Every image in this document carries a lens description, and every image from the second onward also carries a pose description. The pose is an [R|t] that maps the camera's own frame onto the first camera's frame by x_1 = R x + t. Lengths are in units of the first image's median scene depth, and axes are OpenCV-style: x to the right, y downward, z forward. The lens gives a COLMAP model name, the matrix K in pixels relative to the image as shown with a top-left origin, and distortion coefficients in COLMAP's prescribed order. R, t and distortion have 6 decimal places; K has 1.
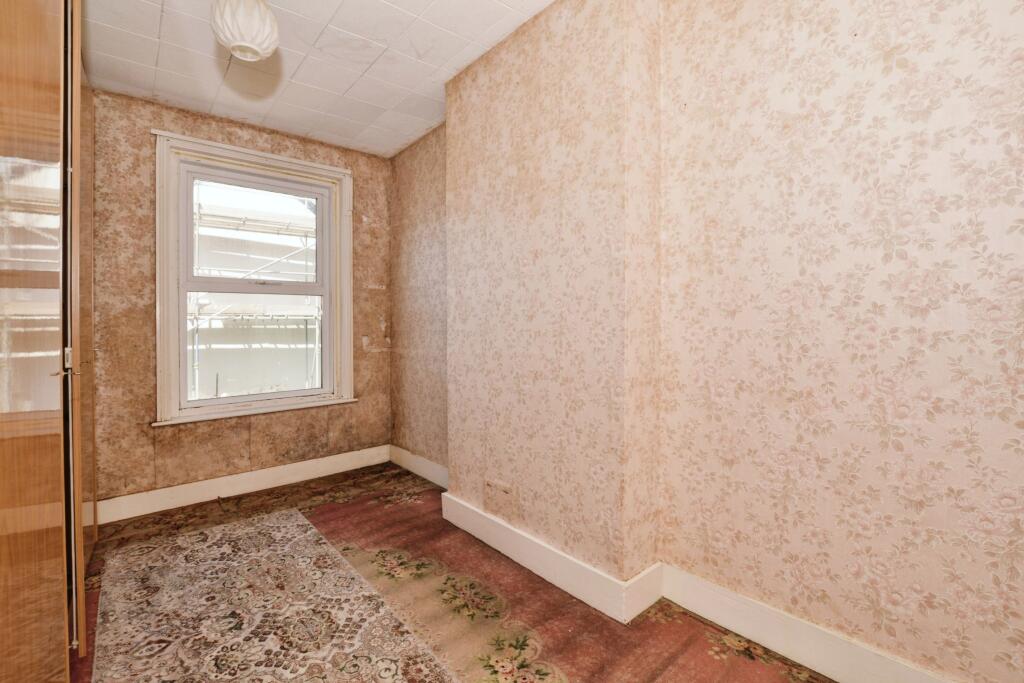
lens RADIAL K [[460.4, 0, 512.5], [0, 460.4, 329.3], [0, 0, 1]] dist [-0.023707, 0.000113]
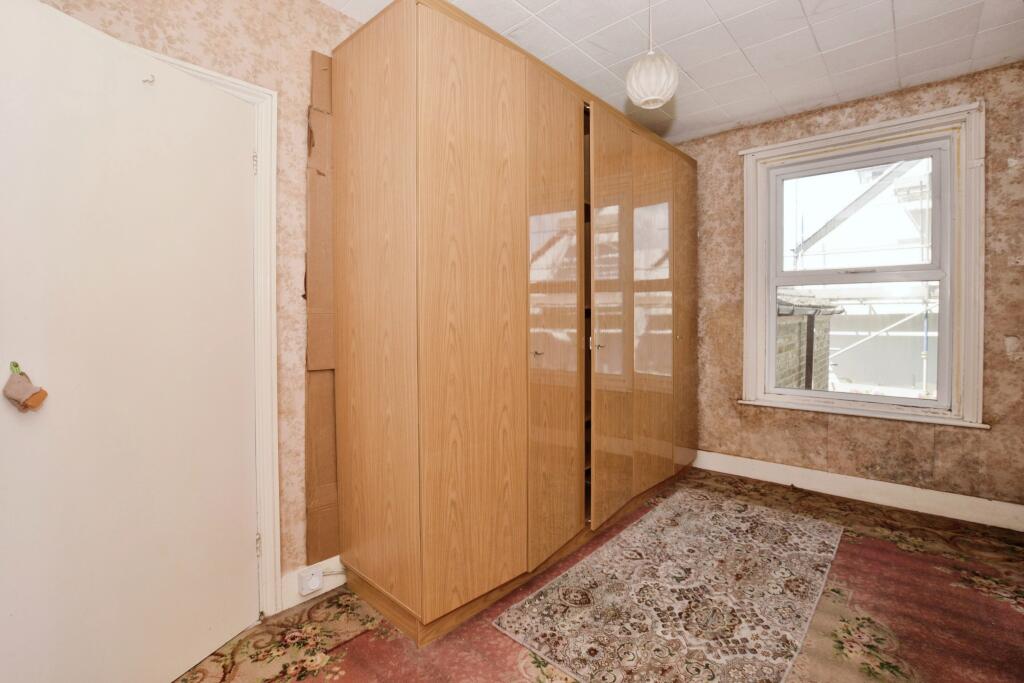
lens RADIAL K [[465.0, 0, 512.5], [0, 465.0, 313.0], [0, 0, 1]] dist [-0.020183, 0.000959]
pose [[0.139089, 0.011429, -0.990214, 0.327367], [-0.004591, 0.999930, 0.010897, -0.032184], [0.990269, 0.003030, 0.139132, 0.249513]]
